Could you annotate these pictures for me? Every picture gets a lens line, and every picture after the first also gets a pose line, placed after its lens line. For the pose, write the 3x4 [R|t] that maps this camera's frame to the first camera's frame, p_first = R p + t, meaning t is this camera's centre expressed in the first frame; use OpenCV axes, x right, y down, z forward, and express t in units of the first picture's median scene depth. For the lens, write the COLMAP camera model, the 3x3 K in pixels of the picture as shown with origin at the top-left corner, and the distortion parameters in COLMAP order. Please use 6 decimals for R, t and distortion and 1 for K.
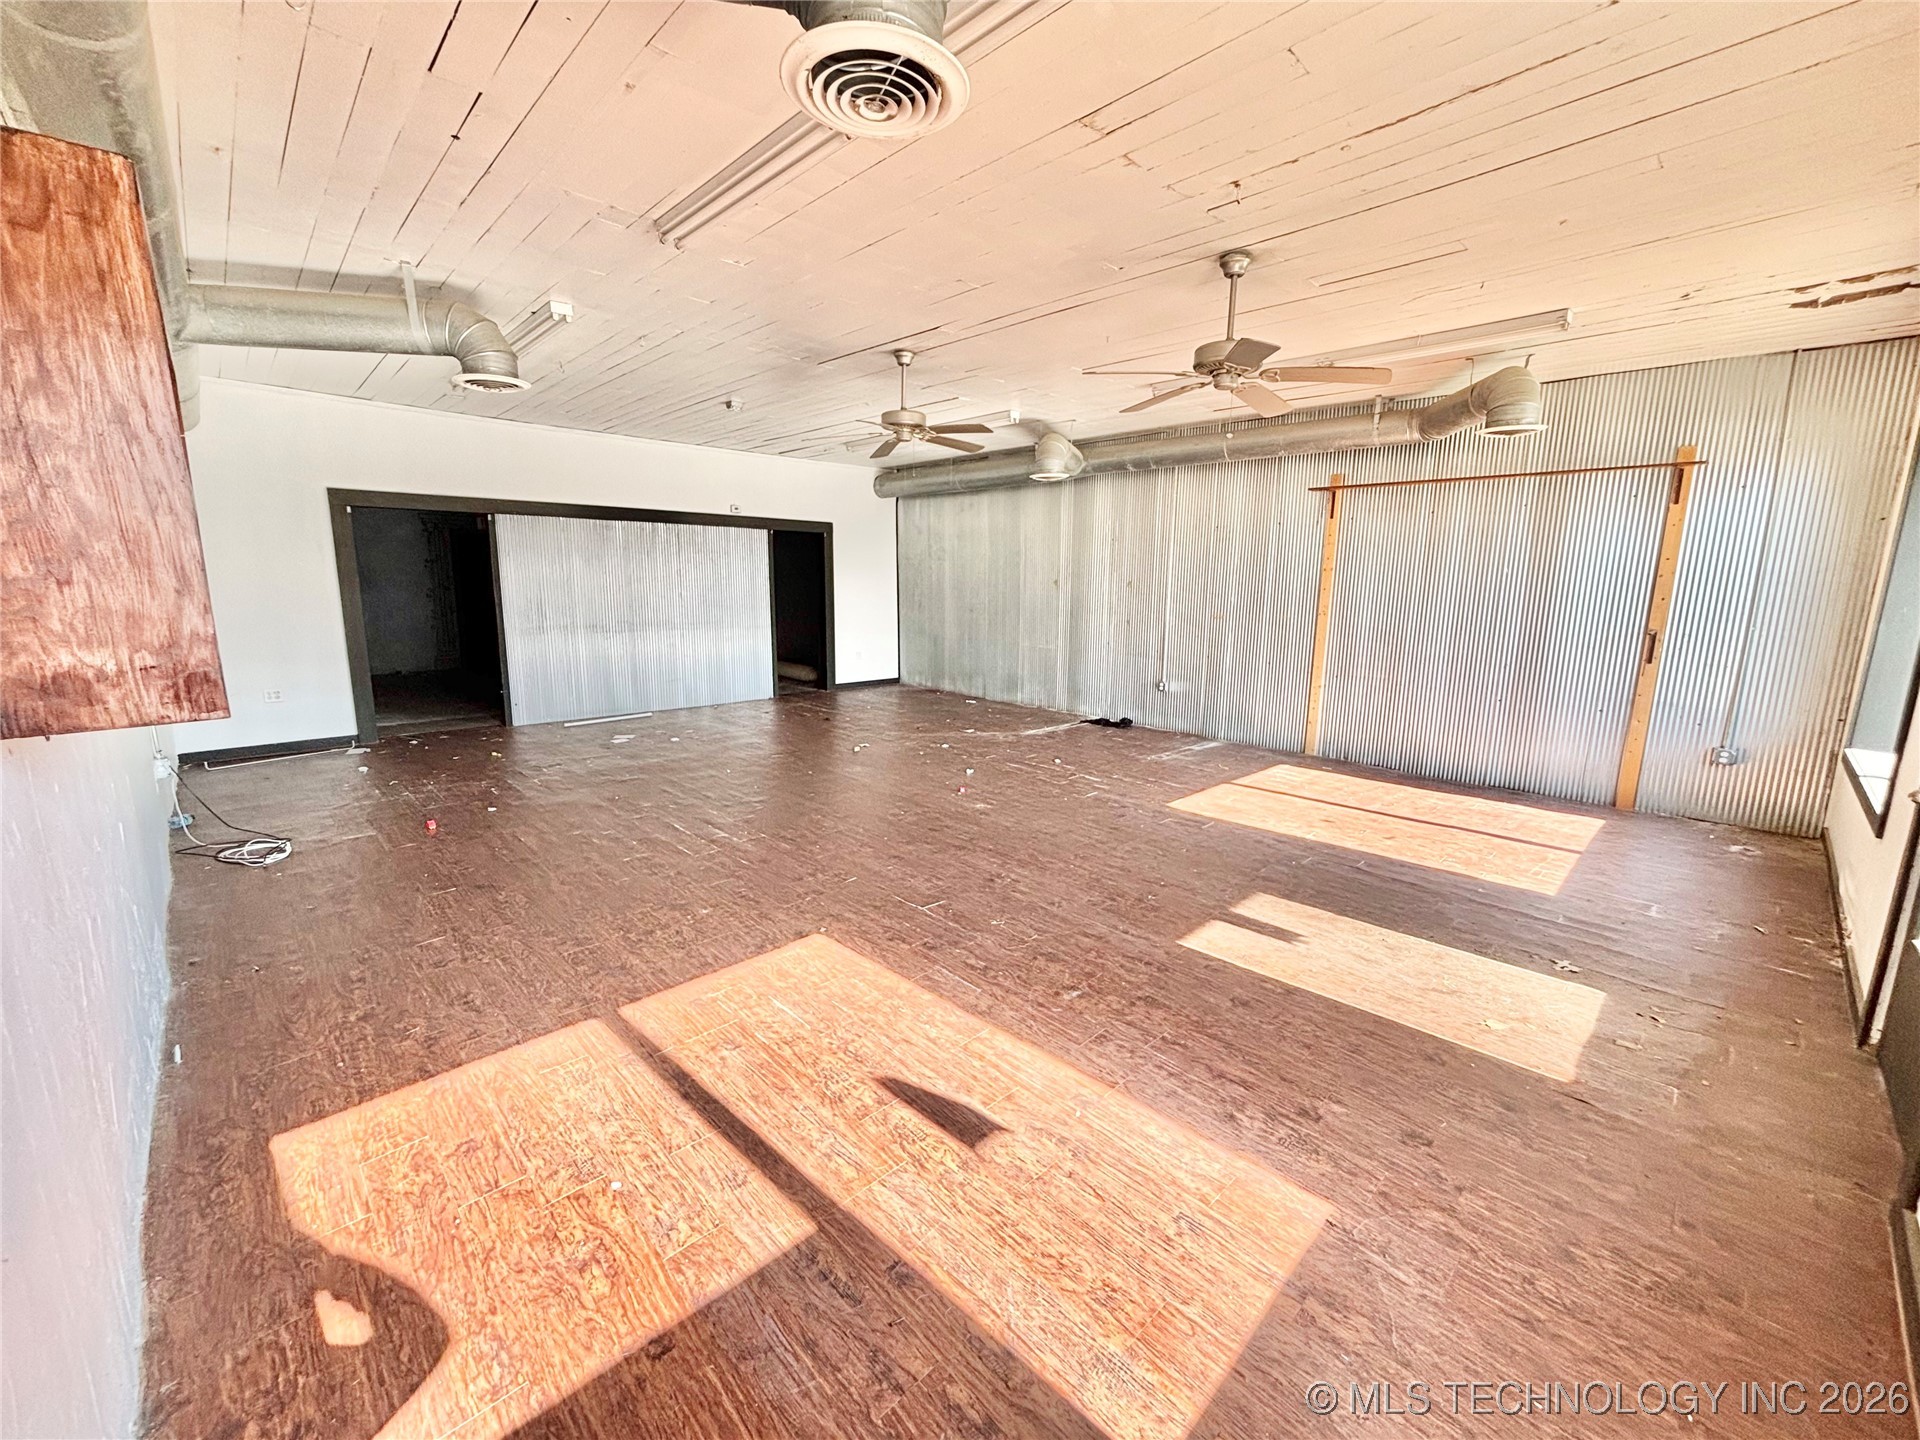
lens RADIAL K [[772.8, 0, 955.0], [0, 772.8, 719.4], [0, 0, 1]] dist [0.003555, -0.000067]
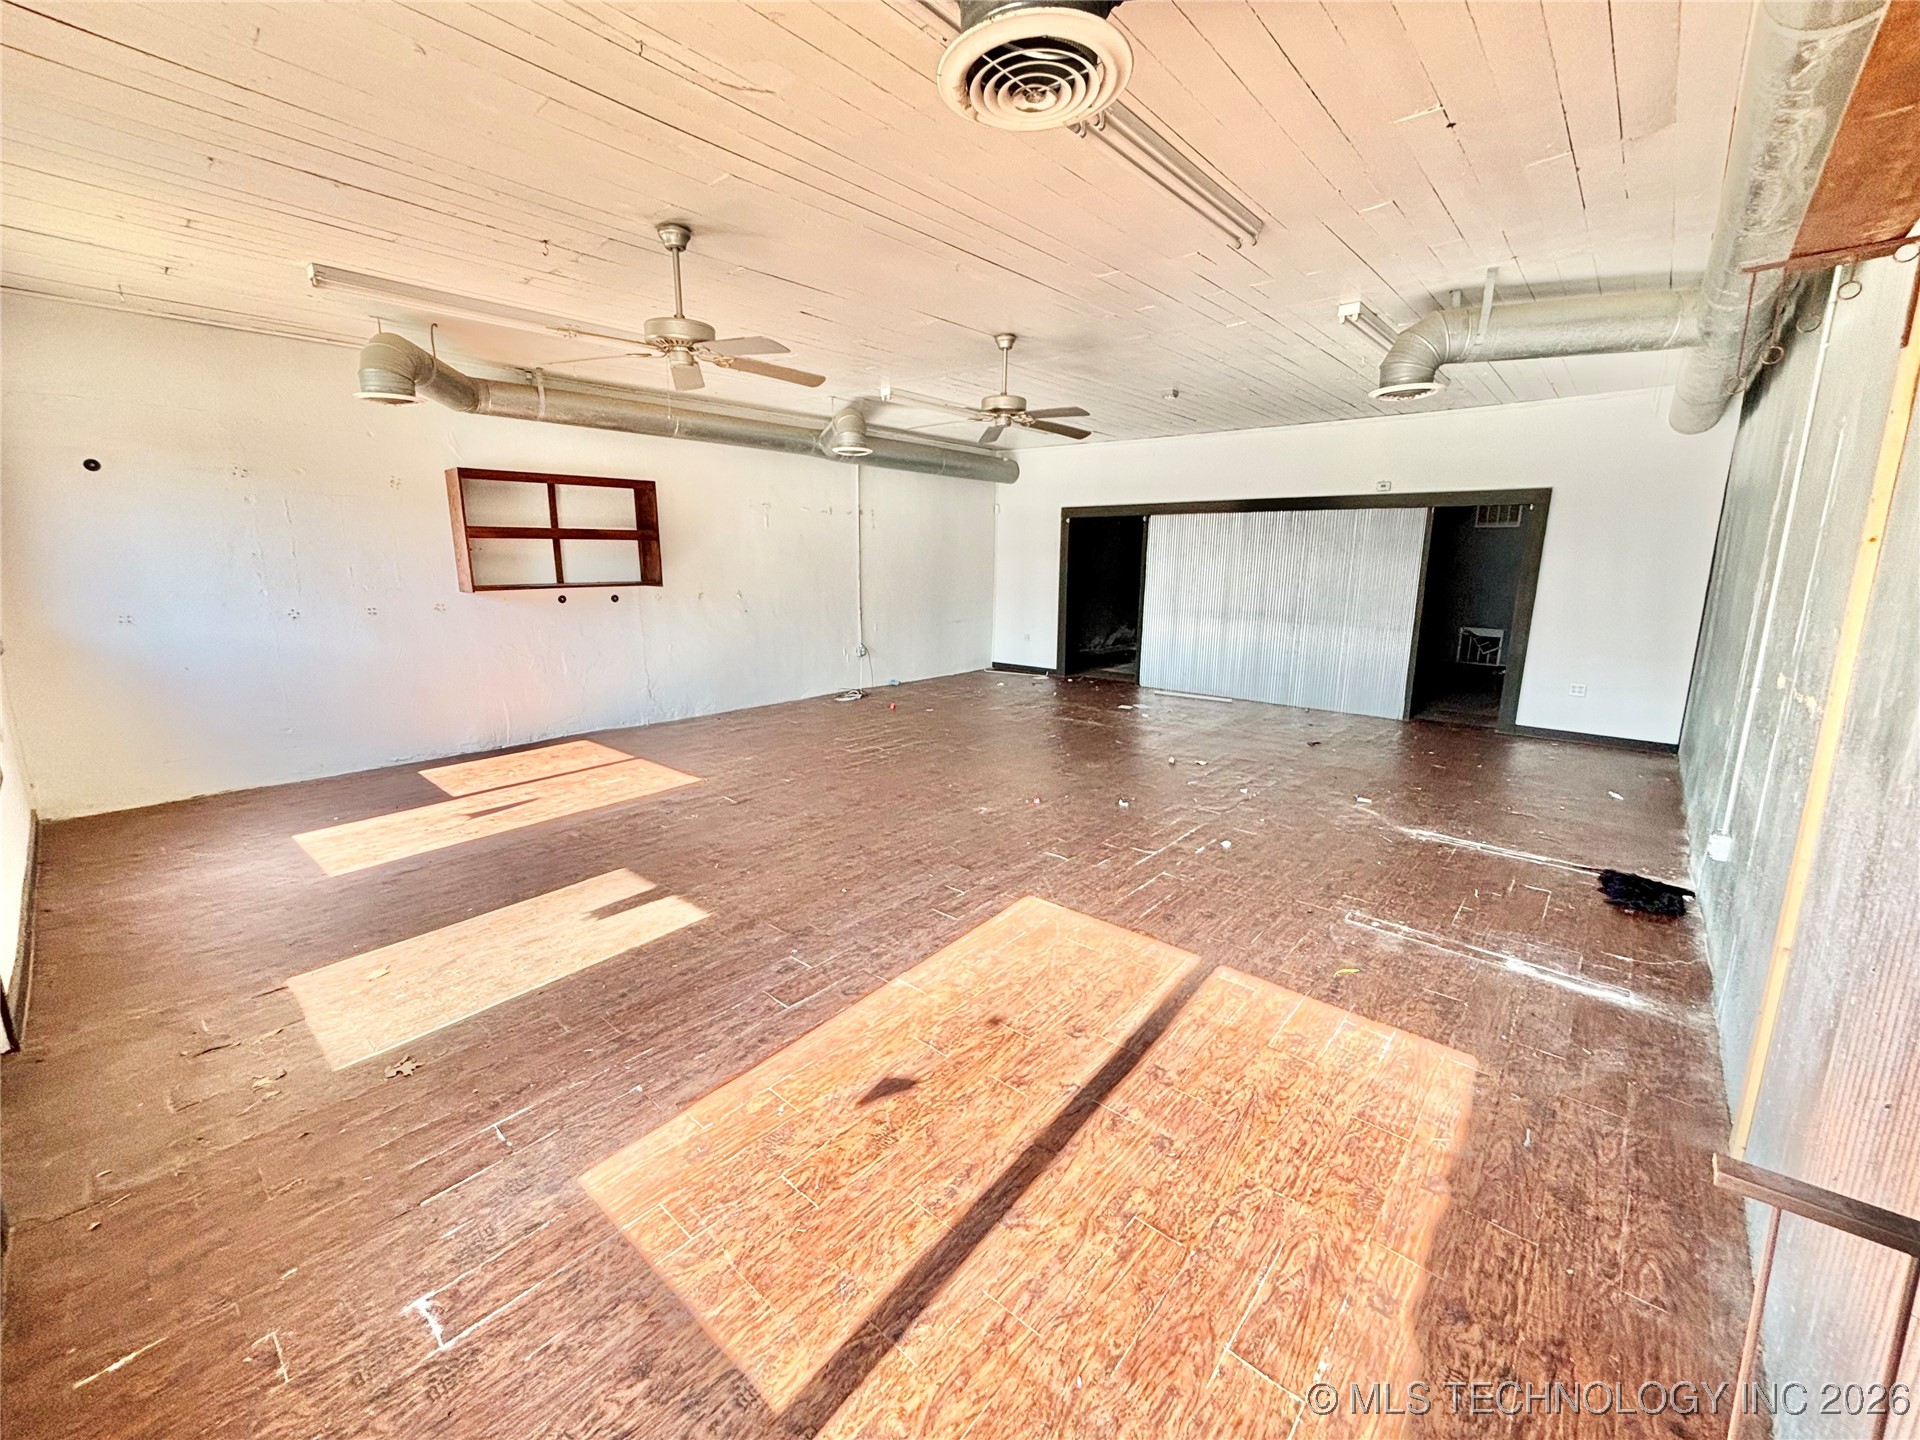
lens RADIAL K [[772.8, 0, 955.6], [0, 772.8, 708.6], [0, 0, 1]] dist [0.003555, -0.000067]
pose [[0.083472, 0.182041, -0.979741, 0.943266], [-0.189337, 0.968160, 0.163758, -0.155361], [0.978358, 0.171832, 0.115282, 0.860591]]
